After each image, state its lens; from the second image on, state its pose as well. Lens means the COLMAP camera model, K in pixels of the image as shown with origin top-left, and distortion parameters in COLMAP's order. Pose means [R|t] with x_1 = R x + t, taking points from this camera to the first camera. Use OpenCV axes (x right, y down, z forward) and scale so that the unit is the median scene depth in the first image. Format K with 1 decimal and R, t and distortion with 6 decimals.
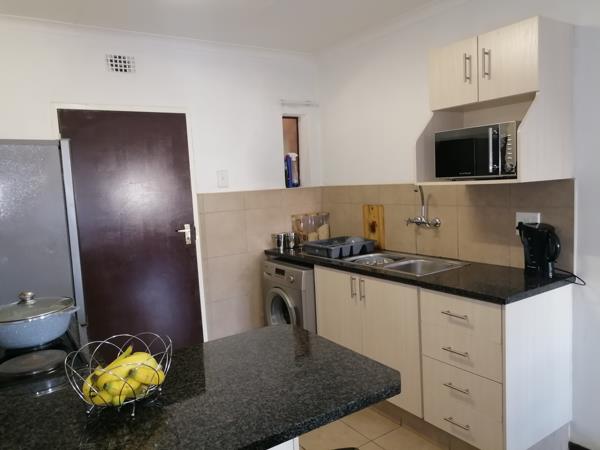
lens RADIAL K [[458.1, 0, 289.0], [0, 458.1, 226.5], [0, 0, 1]] dist [0.022640, 0.025928]
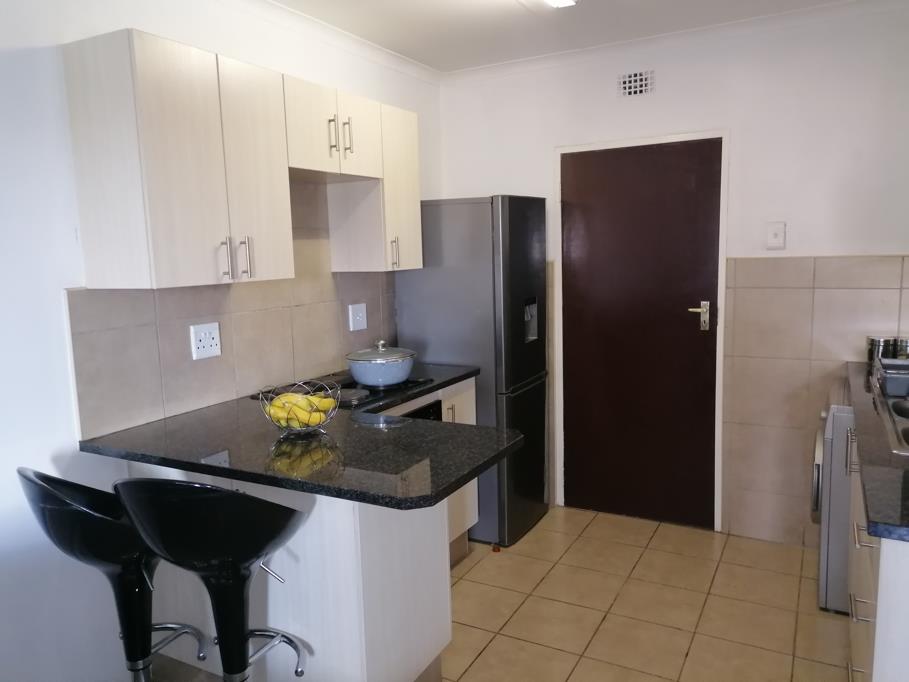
lens RADIAL K [[694.0, 0, 453.7], [0, 694.0, 342.3], [0, 0, 1]] dist [0.022640, 0.025928]
pose [[0.464708, 0.158134, -0.871229, 0.573056], [-0.086059, 0.987332, 0.133304, -0.056012], [0.881272, 0.013030, 0.472430, 0.188302]]
